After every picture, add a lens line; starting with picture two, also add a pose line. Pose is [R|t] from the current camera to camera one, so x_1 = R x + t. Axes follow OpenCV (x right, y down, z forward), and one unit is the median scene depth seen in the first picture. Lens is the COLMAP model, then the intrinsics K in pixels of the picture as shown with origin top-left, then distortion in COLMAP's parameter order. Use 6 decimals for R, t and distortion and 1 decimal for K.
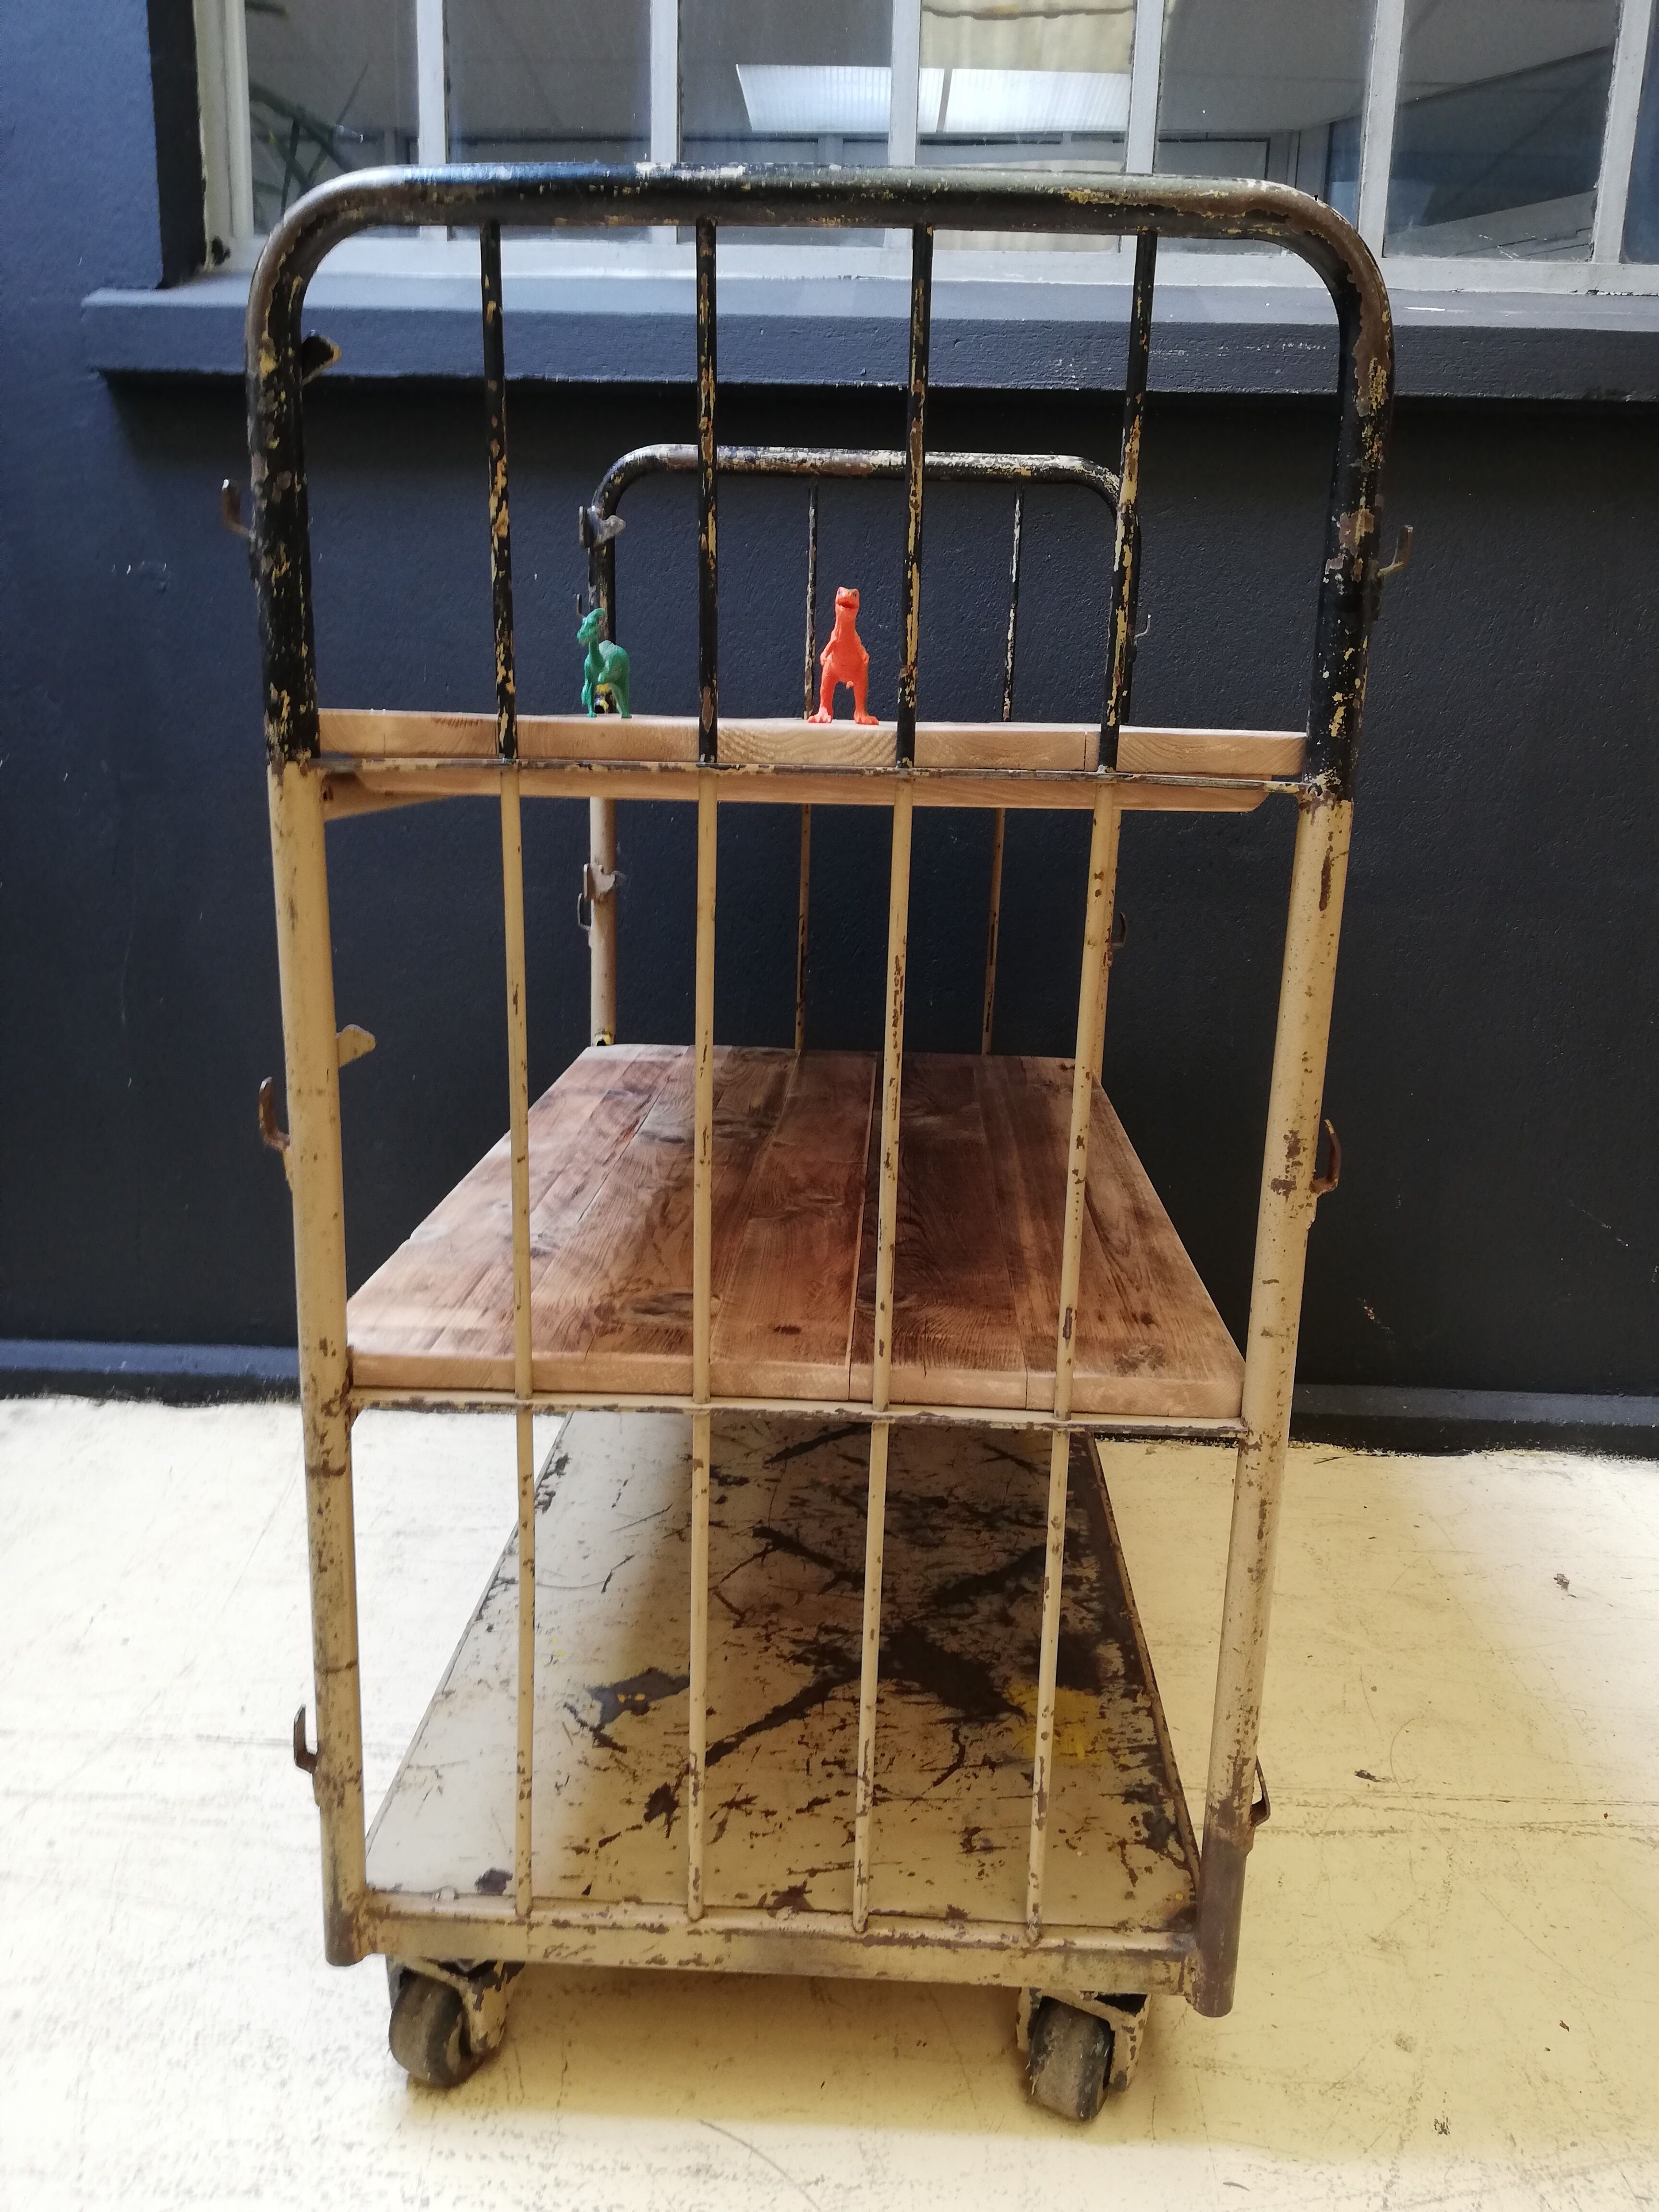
lens RADIAL K [[1673.3, 0, 828.7], [0, 1673.3, 1094.9], [0, 0, 1]] dist [0.047671, -0.064026]
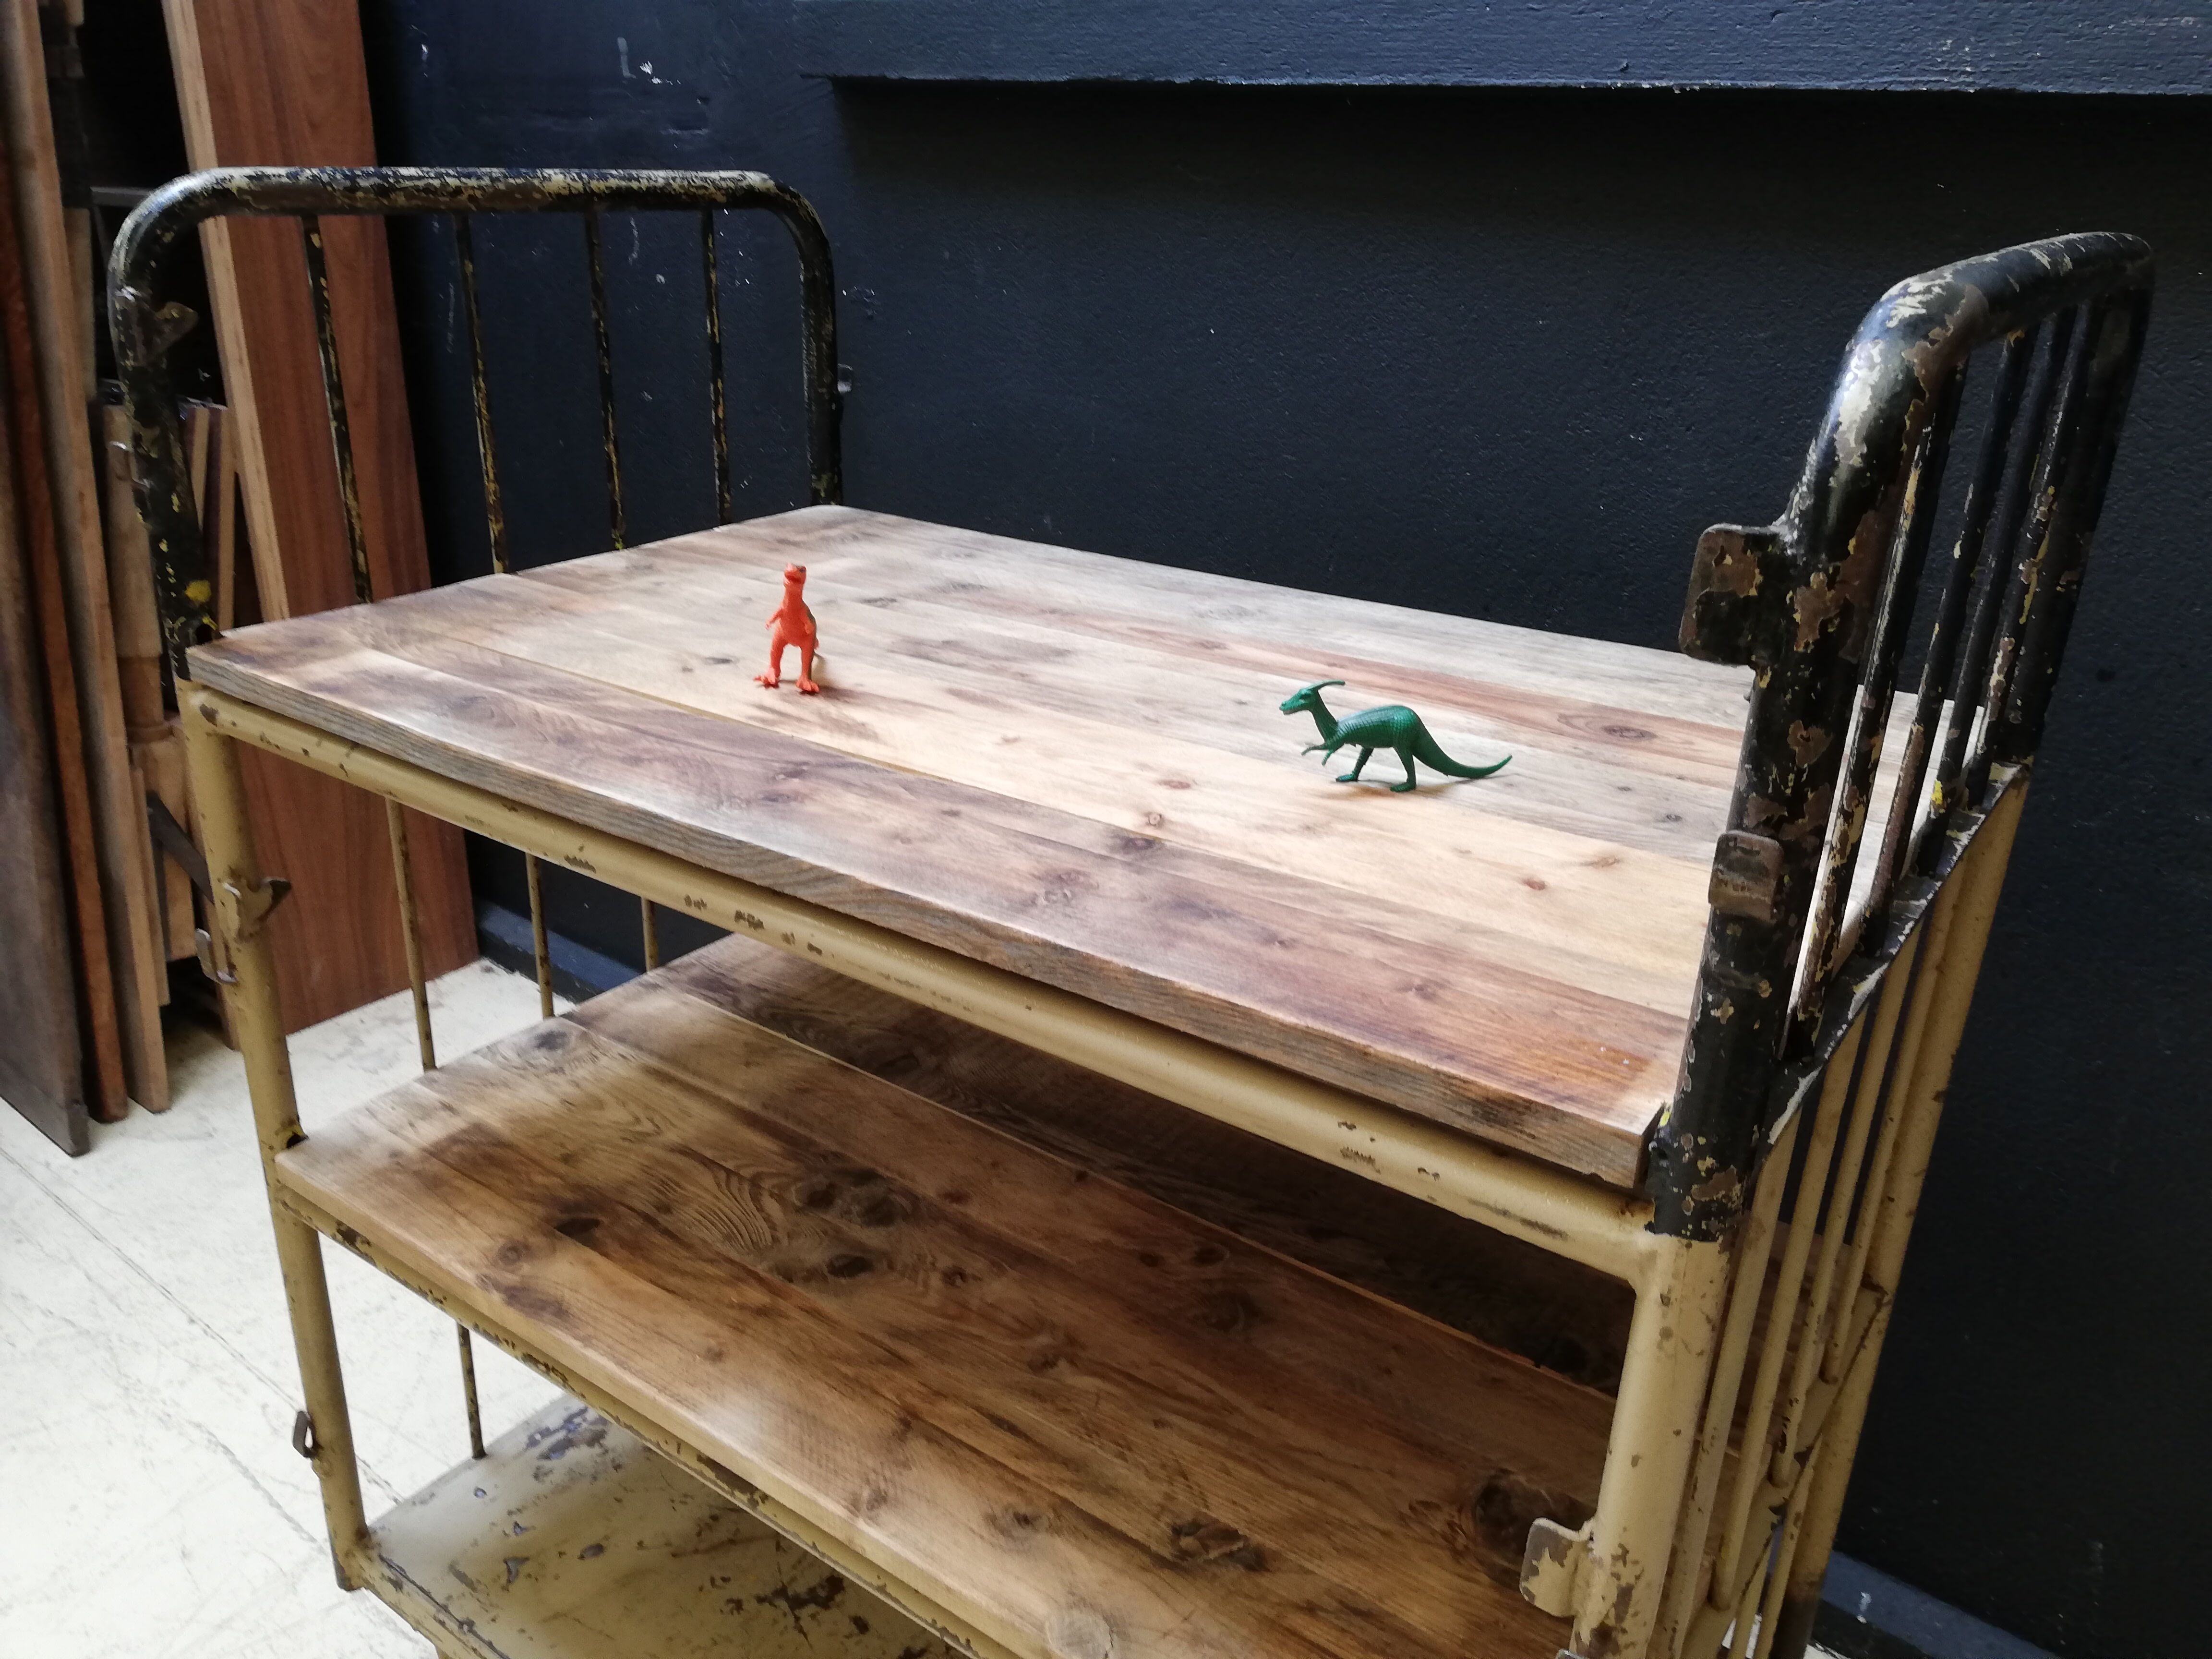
lens RADIAL K [[1666.7, 0, 1098.5], [0, 1666.7, 816.6], [0, 0, 1]] dist [0.044440, -0.074178]
pose [[0.554765, -0.322756, 0.766854, -0.623721], [0.183160, 0.946456, 0.265844, -0.389262], [-0.811596, -0.007024, 0.584177, 0.601818]]
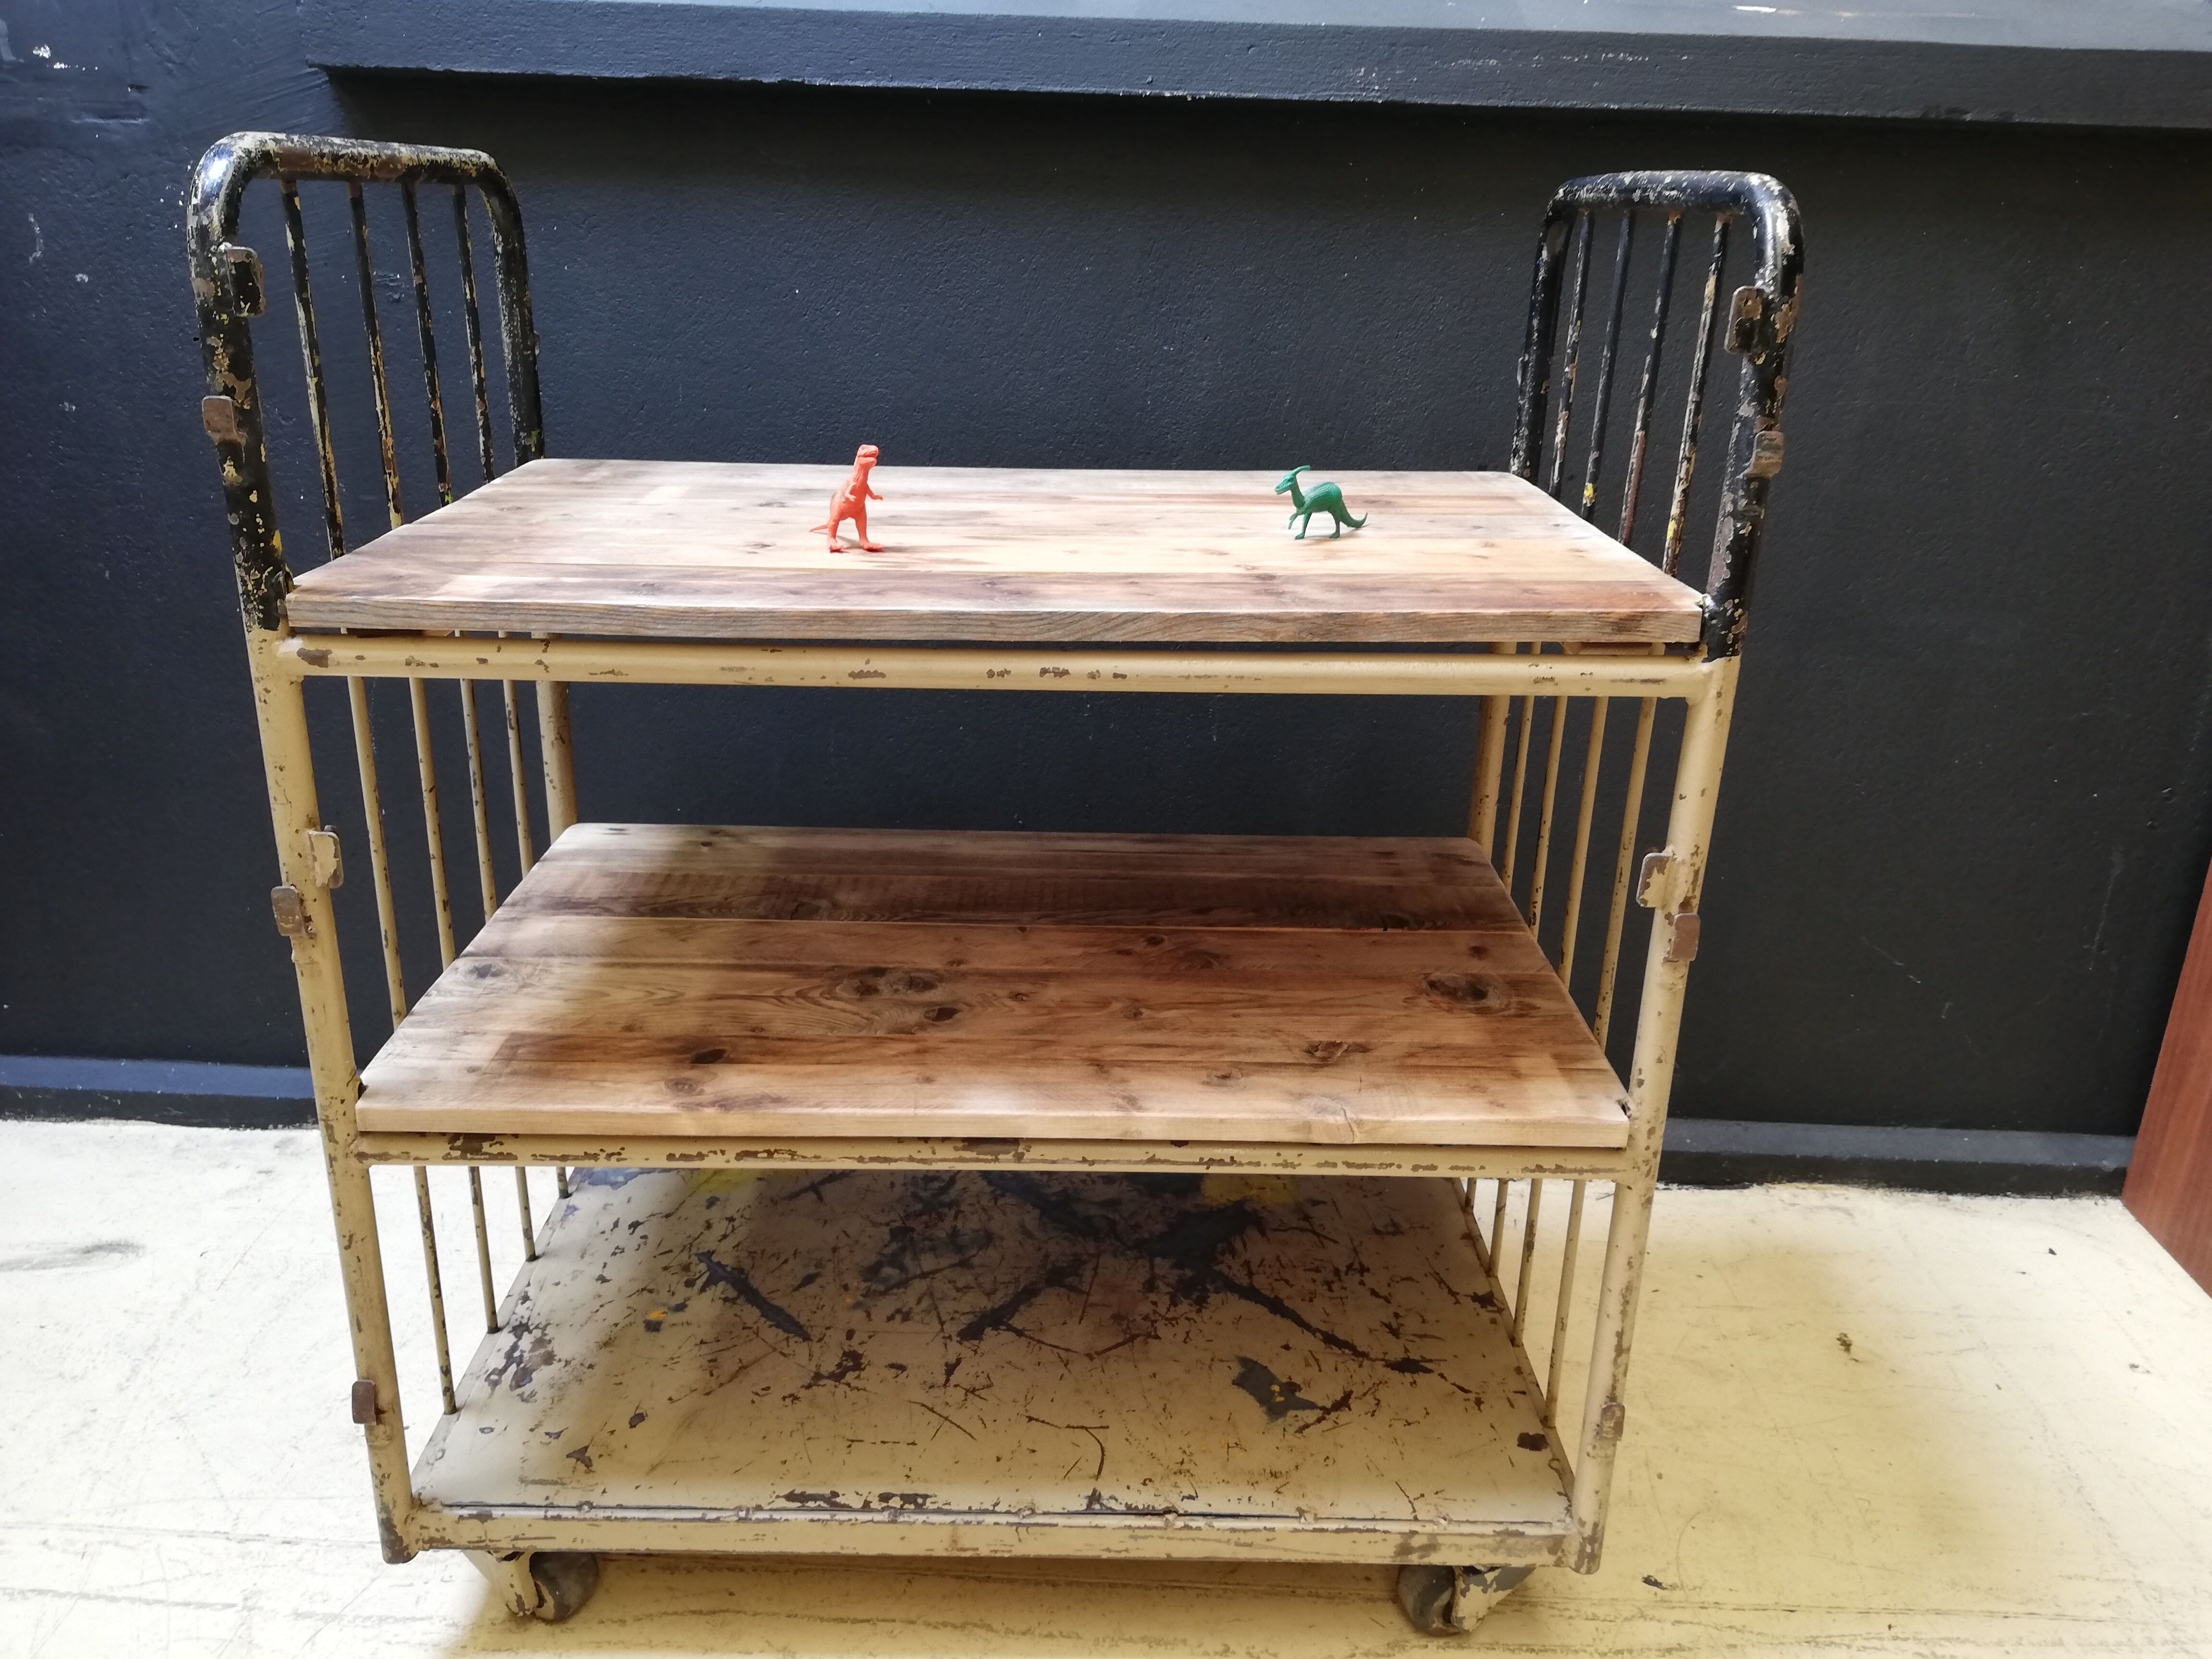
lens RADIAL K [[1681.6, 0, 1116.2], [0, 1681.6, 817.2], [0, 0, 1]] dist [0.074217, -0.131486]
pose [[-0.047442, -0.369772, 0.927910, -1.075750], [0.208285, 0.904874, 0.371242, -0.461275], [-0.976917, 0.210883, 0.034089, 1.028707]]
